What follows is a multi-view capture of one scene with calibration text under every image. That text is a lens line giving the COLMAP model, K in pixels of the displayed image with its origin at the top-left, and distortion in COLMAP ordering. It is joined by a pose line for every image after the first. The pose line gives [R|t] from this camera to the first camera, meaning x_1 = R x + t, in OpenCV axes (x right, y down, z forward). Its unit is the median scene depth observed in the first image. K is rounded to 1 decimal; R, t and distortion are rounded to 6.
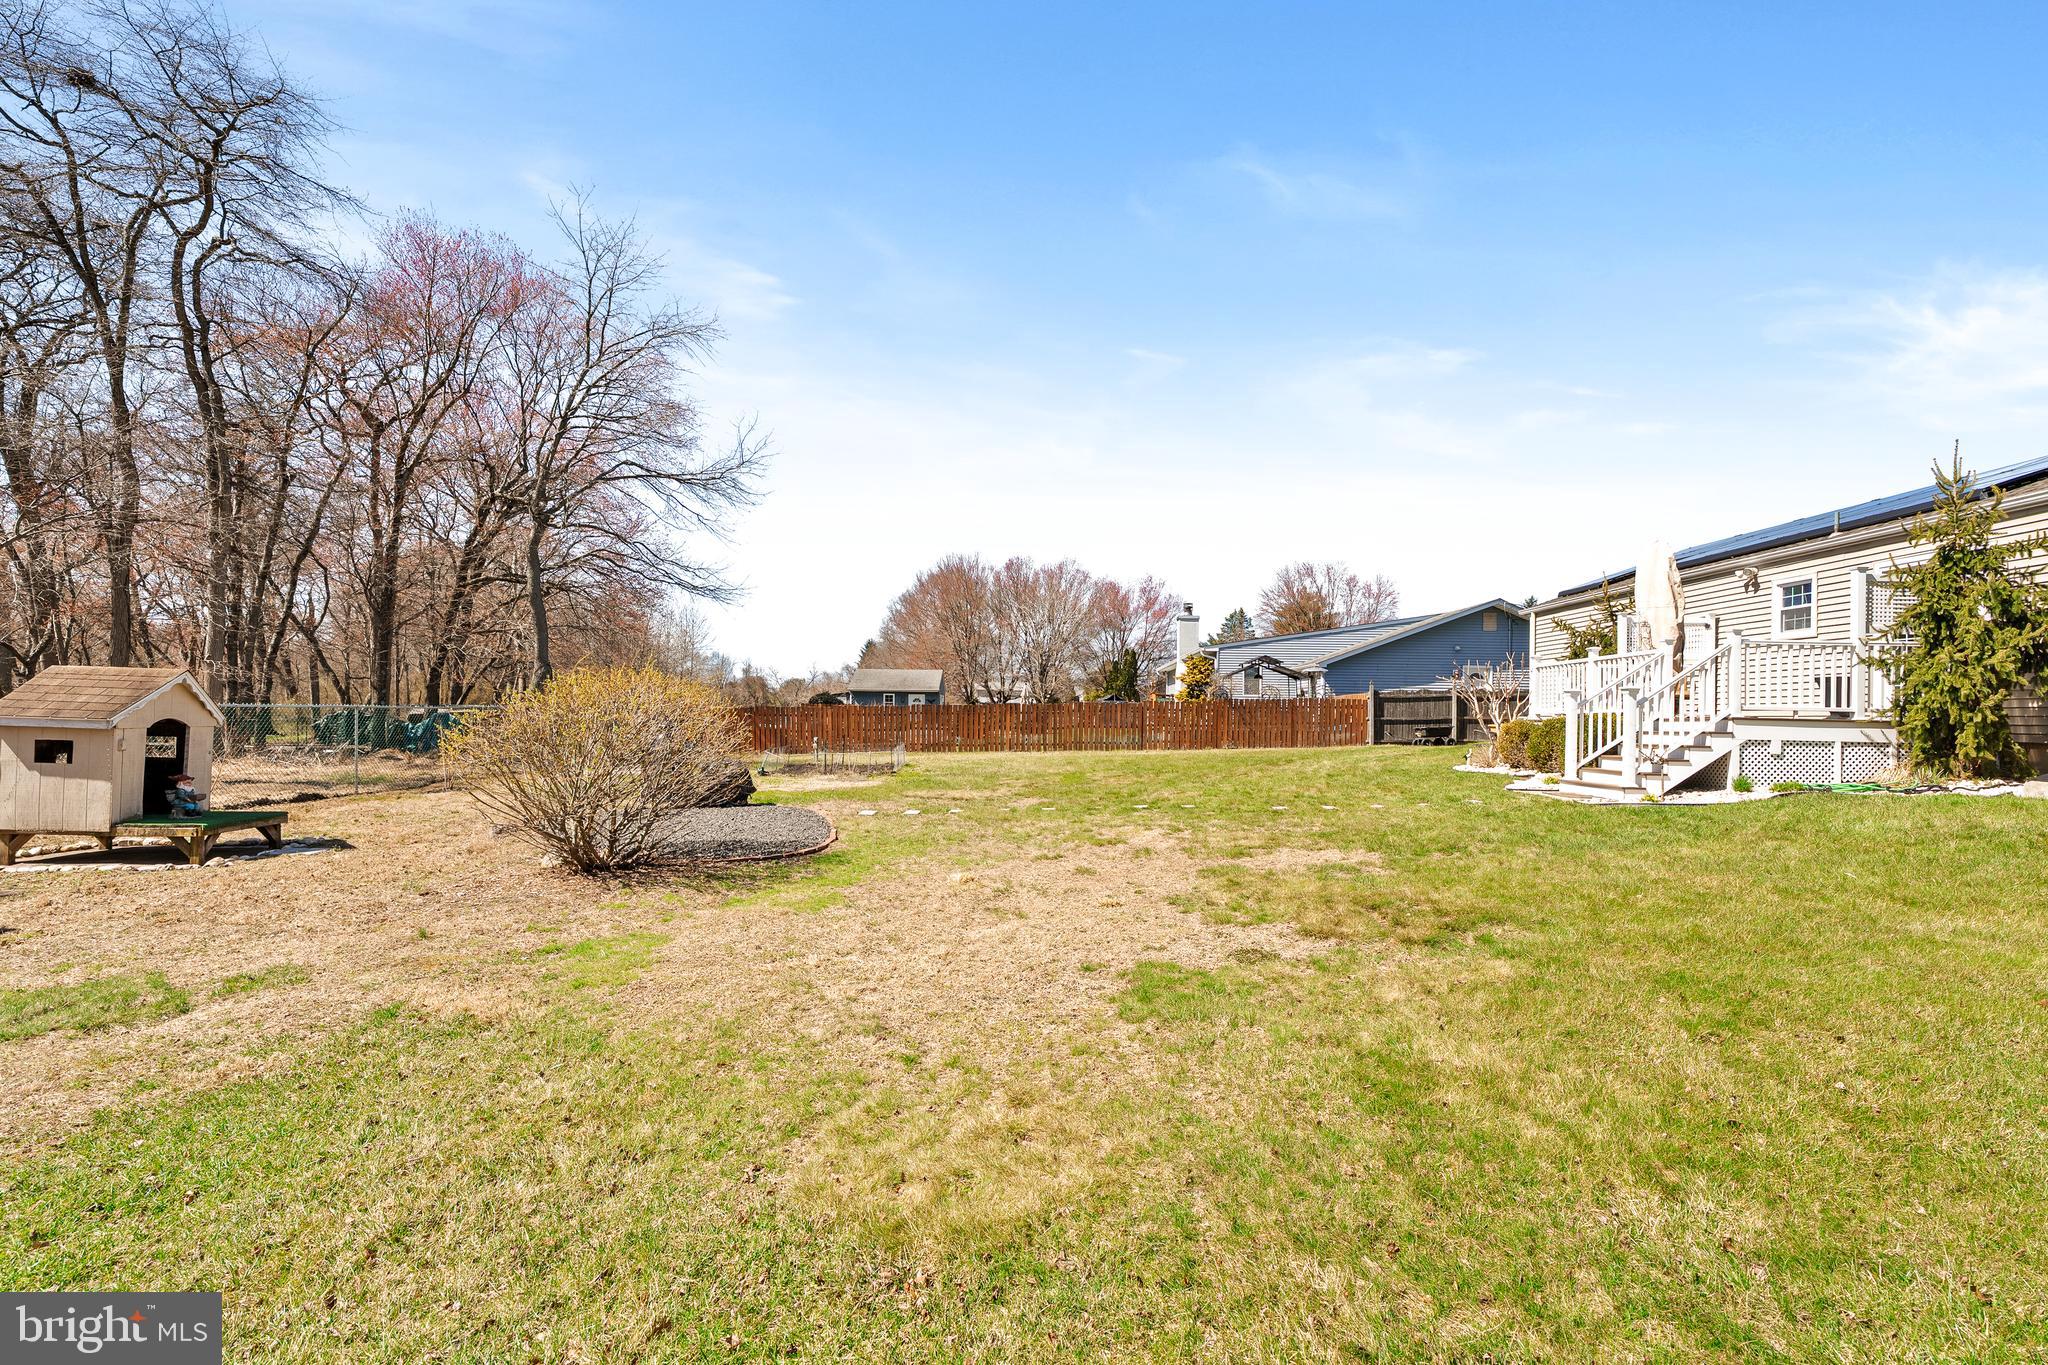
lens RADIAL K [[923.2, 0, 983.1], [0, 923.2, 714.3], [0, 0, 1]] dist [-0.000667, -0.000511]
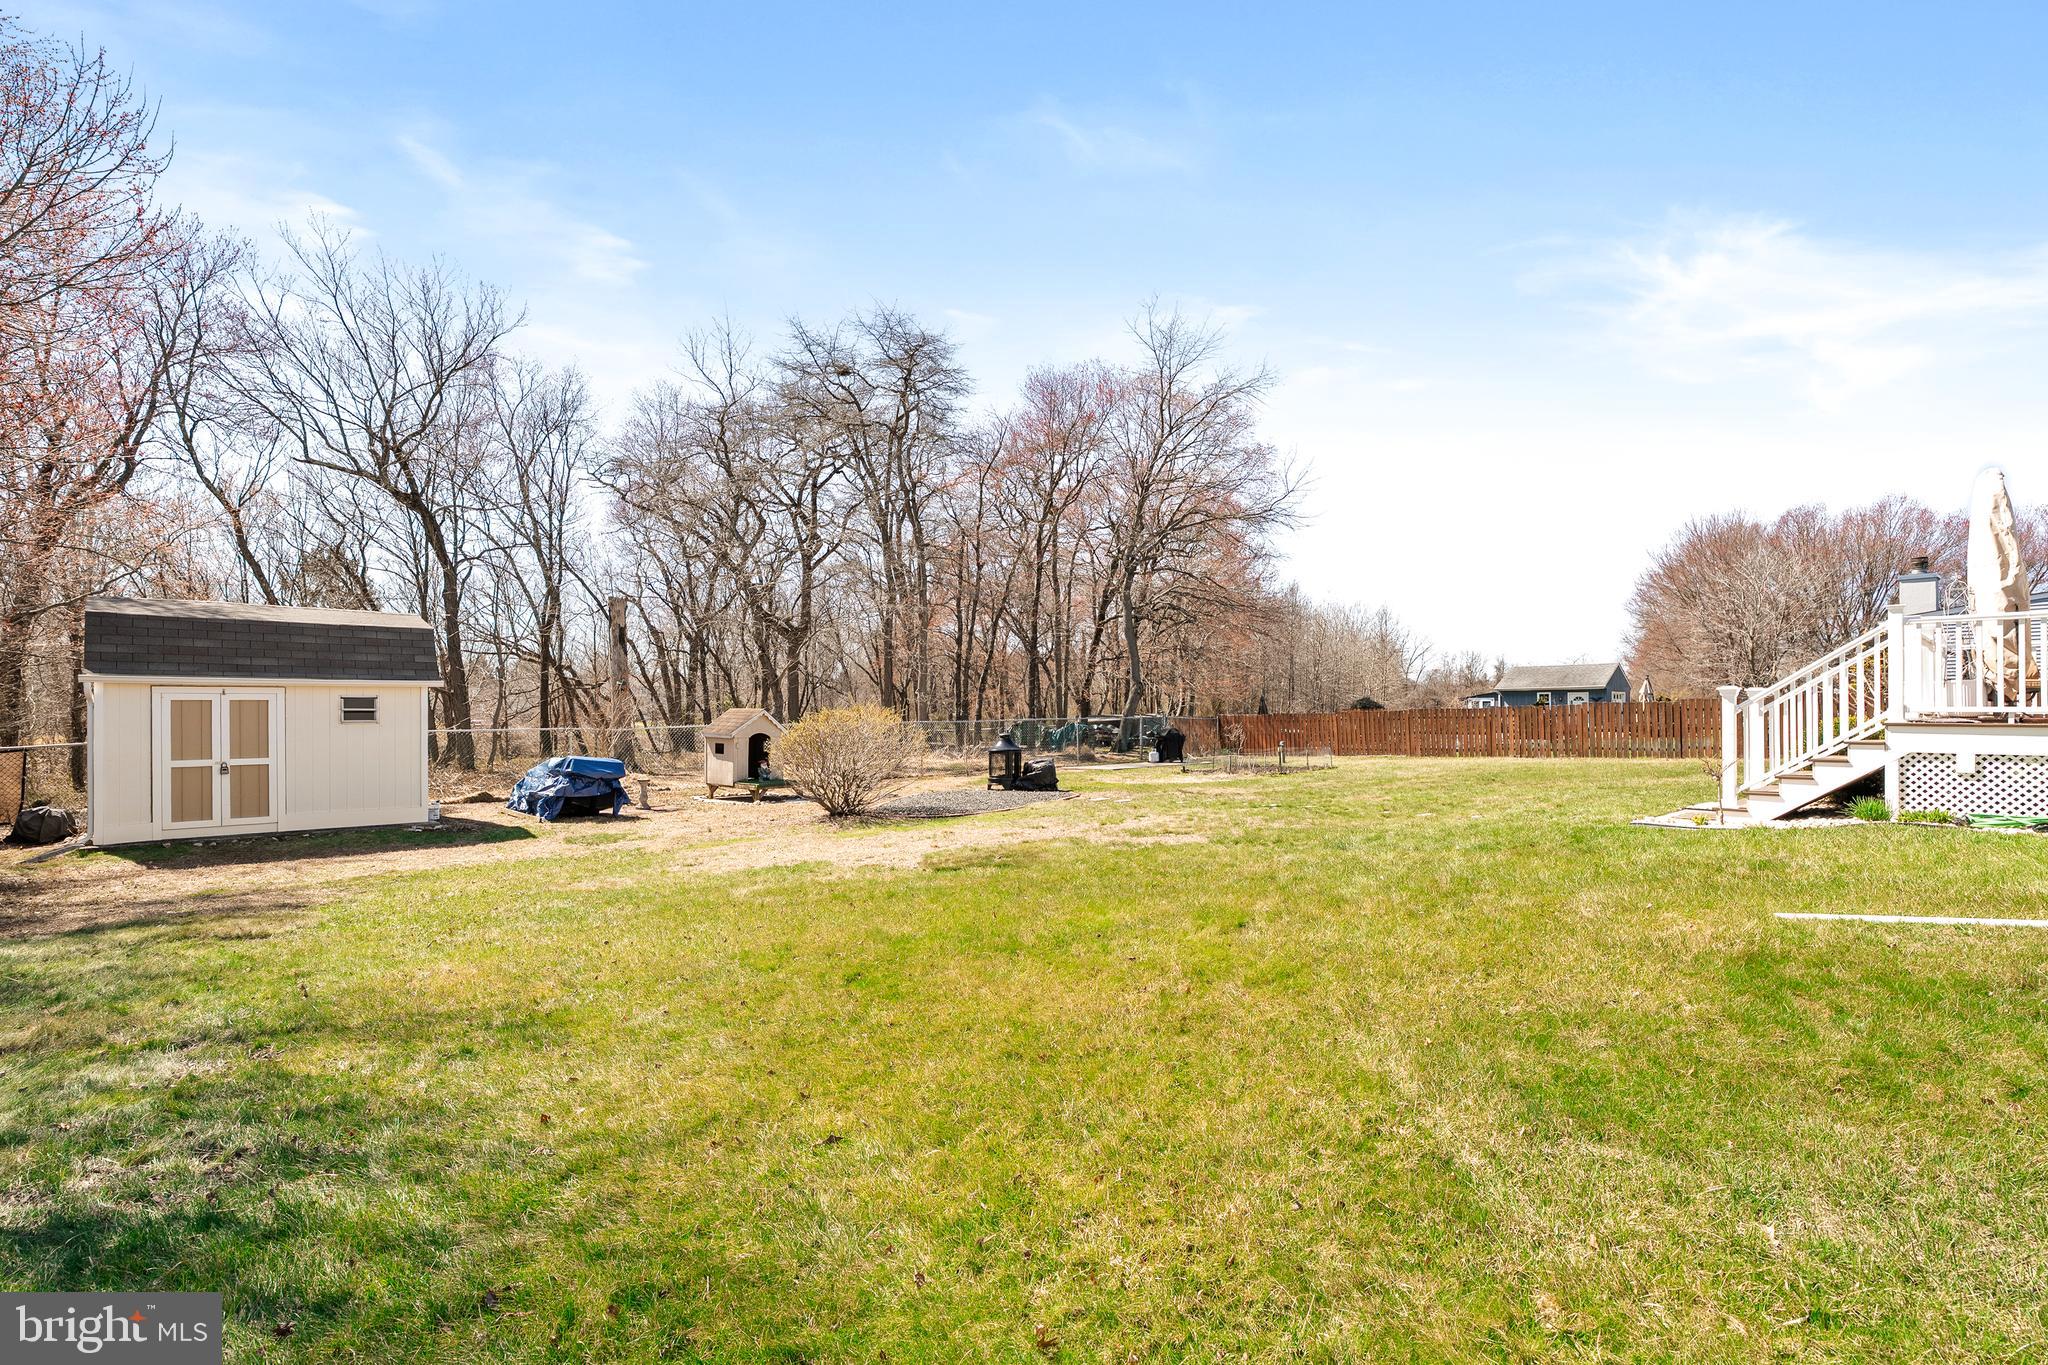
lens RADIAL K [[923.2, 0, 983.1], [0, 923.2, 714.3], [0, 0, 1]] dist [-0.000667, -0.000511]
pose [[0.672968, -0.009669, -0.739609, 0.725305], [0.008960, 0.999948, -0.004919, -0.004700], [0.739618, -0.003316, 0.673019, -0.031346]]
